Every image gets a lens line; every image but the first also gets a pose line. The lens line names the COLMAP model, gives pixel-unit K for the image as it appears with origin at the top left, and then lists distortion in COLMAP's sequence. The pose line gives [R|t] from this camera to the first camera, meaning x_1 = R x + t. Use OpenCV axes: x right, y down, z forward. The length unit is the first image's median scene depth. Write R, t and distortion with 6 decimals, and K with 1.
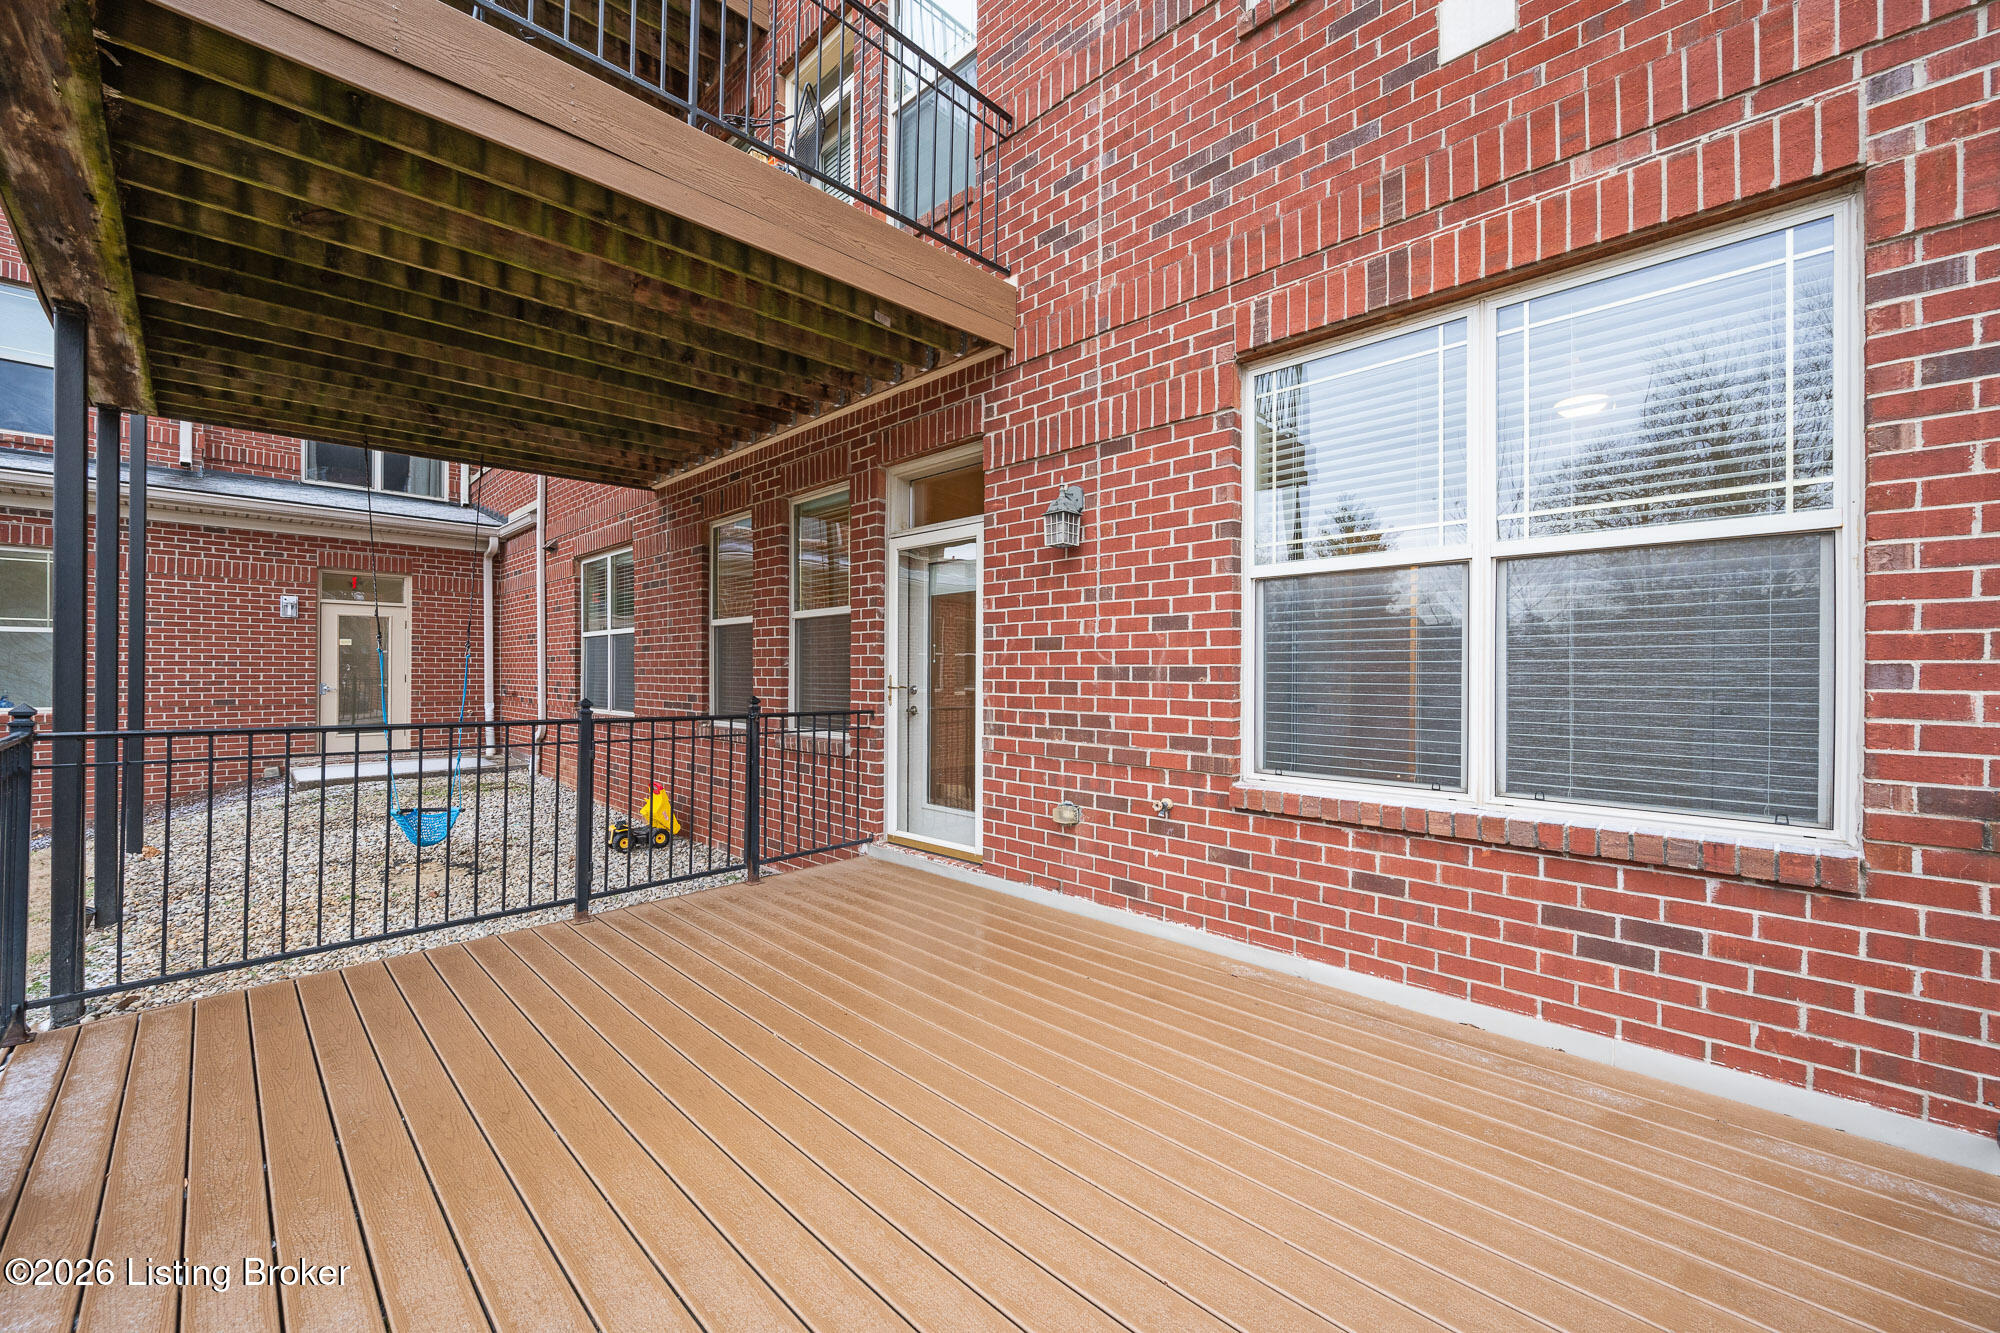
lens RADIAL K [[778.8, 0, 998.1], [0, 778.8, 670.1], [0, 0, 1]] dist [-0.001612, -0.000331]
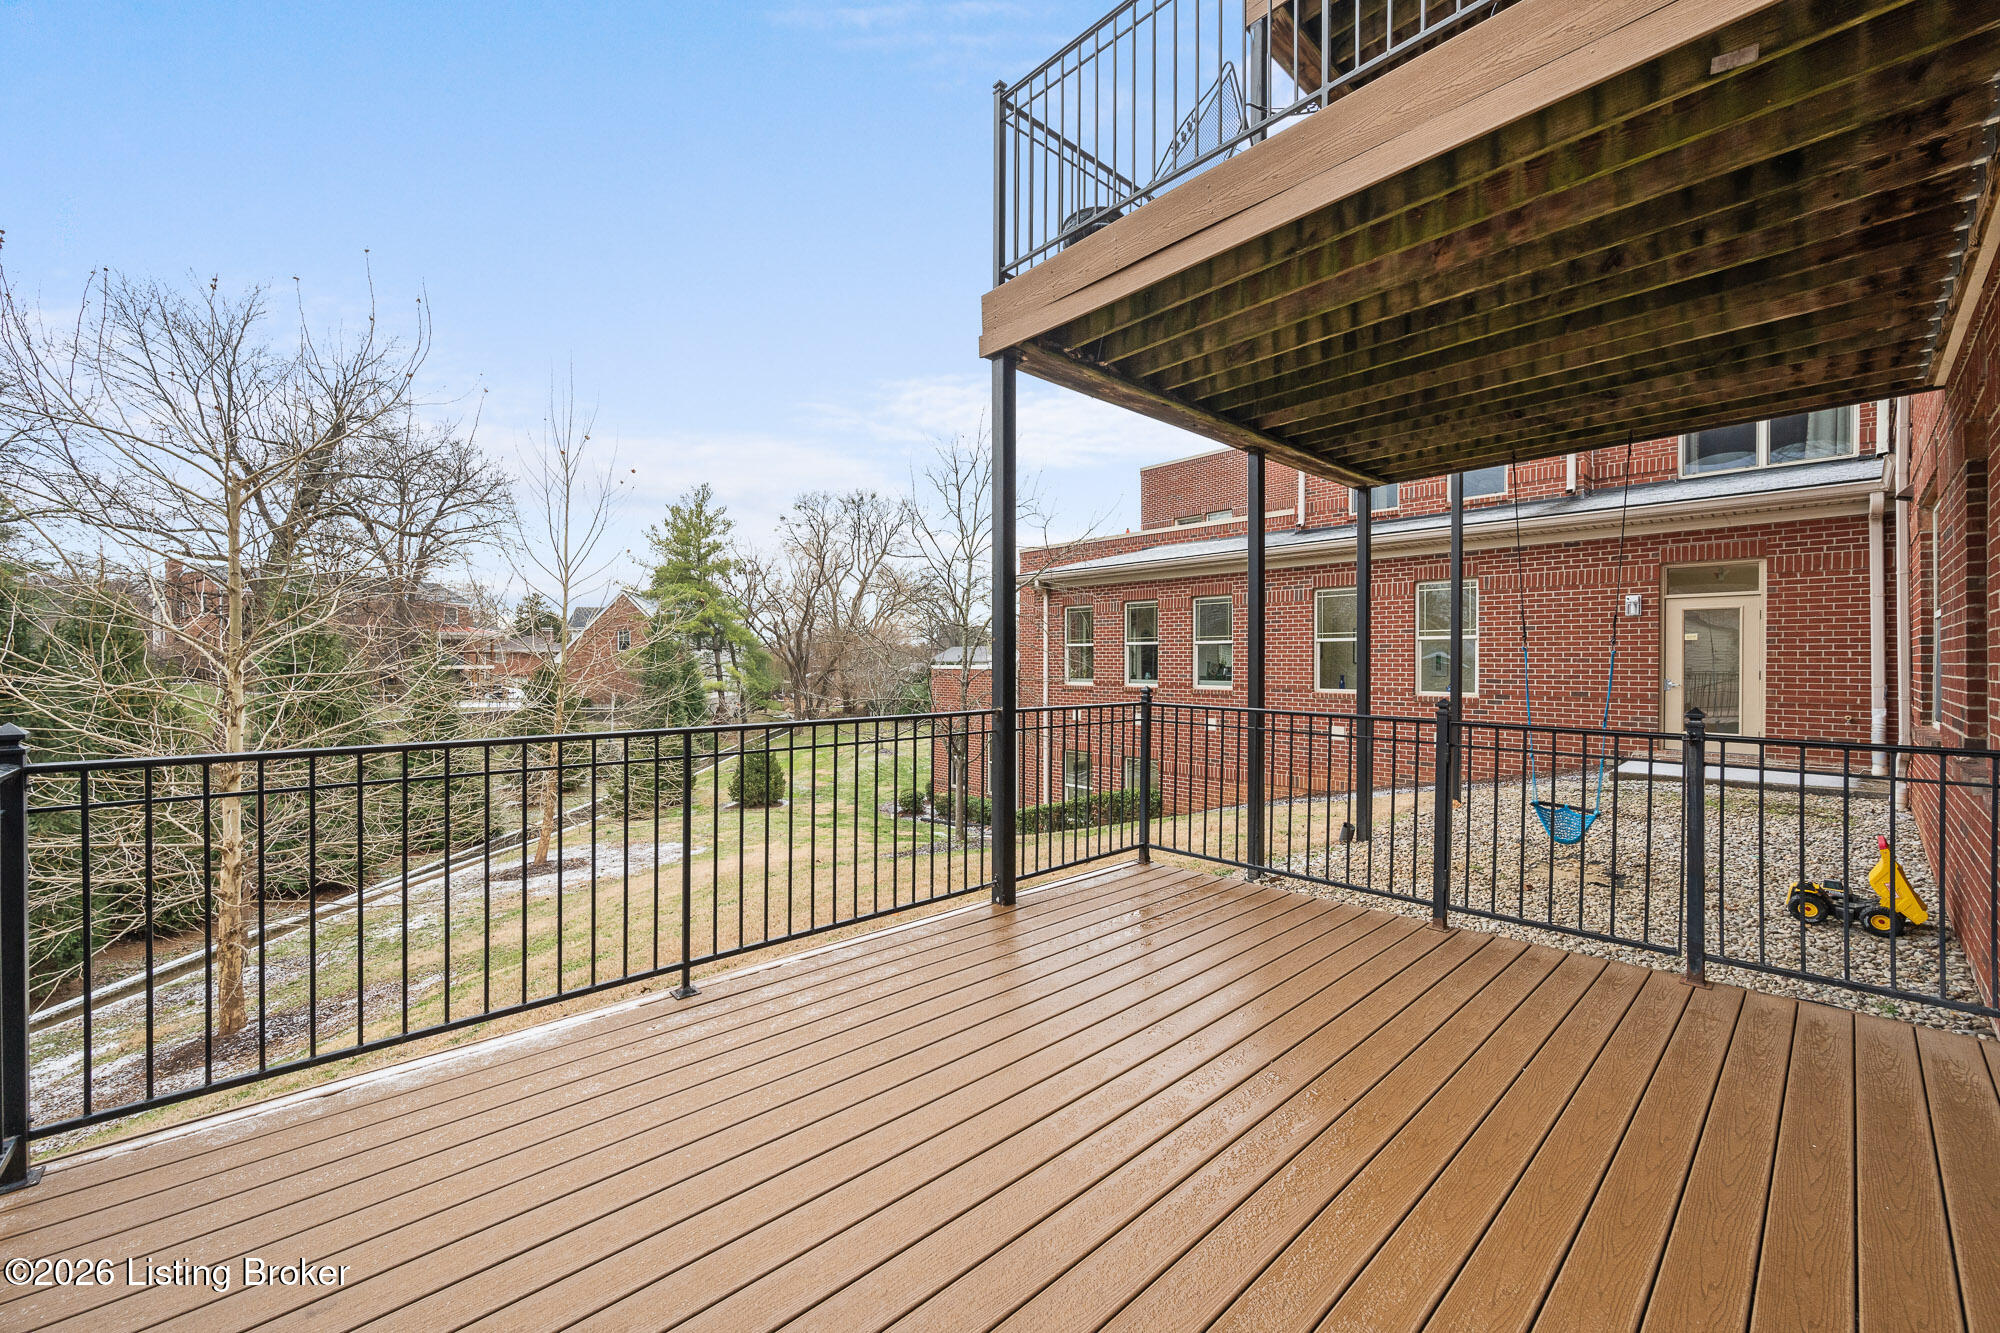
lens RADIAL K [[778.8, 0, 998.1], [0, 778.8, 670.1], [0, 0, 1]] dist [-0.001612, -0.000331]
pose [[-0.037212, 0.005277, -0.999293, 0.170014], [0.002535, 0.999983, 0.005186, -0.002087], [0.999304, -0.002341, -0.037225, 0.182438]]
